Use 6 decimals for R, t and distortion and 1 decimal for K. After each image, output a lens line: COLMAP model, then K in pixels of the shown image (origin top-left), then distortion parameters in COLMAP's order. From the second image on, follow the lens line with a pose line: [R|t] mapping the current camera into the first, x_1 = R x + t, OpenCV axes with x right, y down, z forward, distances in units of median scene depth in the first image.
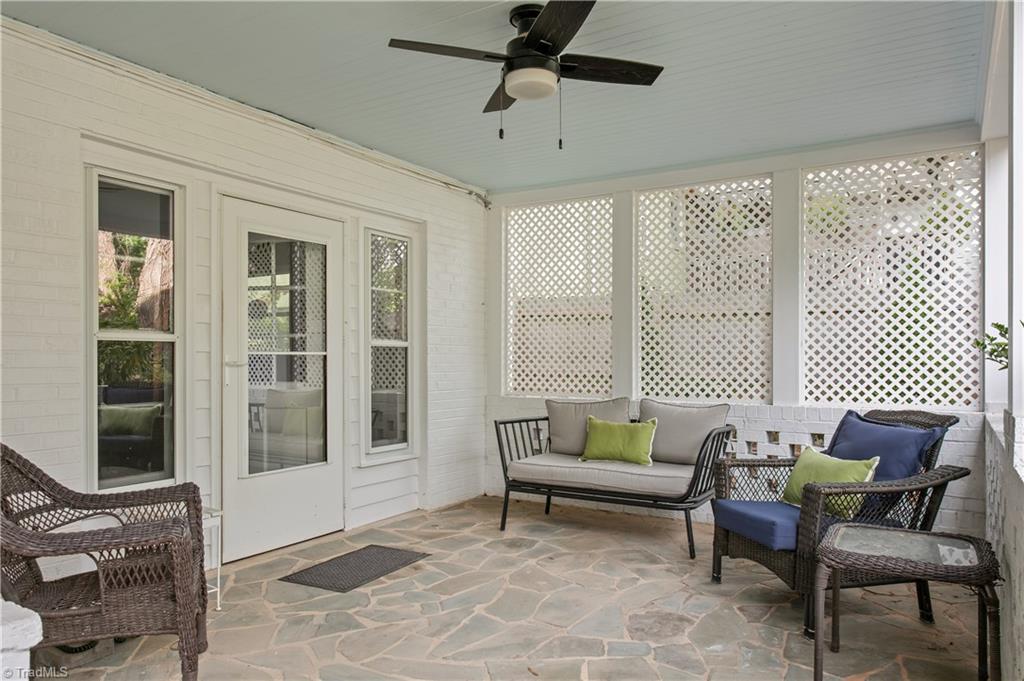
lens RADIAL K [[696.8, 0, 510.2], [0, 696.8, 348.4], [0, 0, 1]] dist [-0.007702, -0.000337]
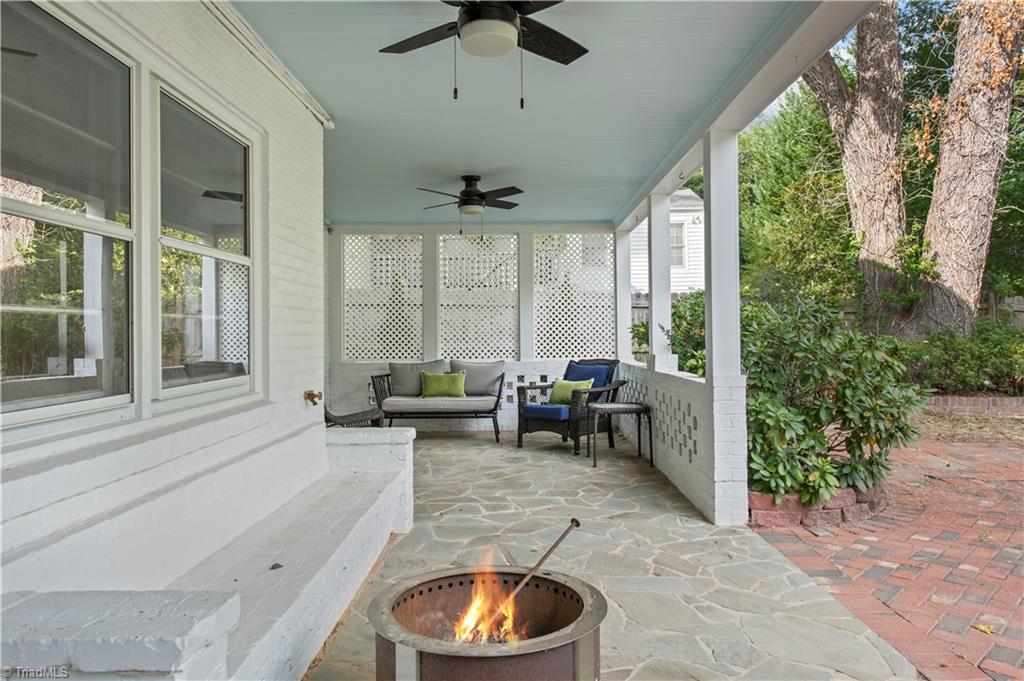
lens RADIAL K [[696.8, 0, 512.2], [0, 696.8, 336.4], [0, 0, 1]] dist [-0.007702, -0.000337]
pose [[0.850631, -0.010295, 0.525662, -0.661266], [-0.001830, 0.999744, 0.022541, -0.028079], [-0.525760, -0.020136, 0.850395, -0.603245]]
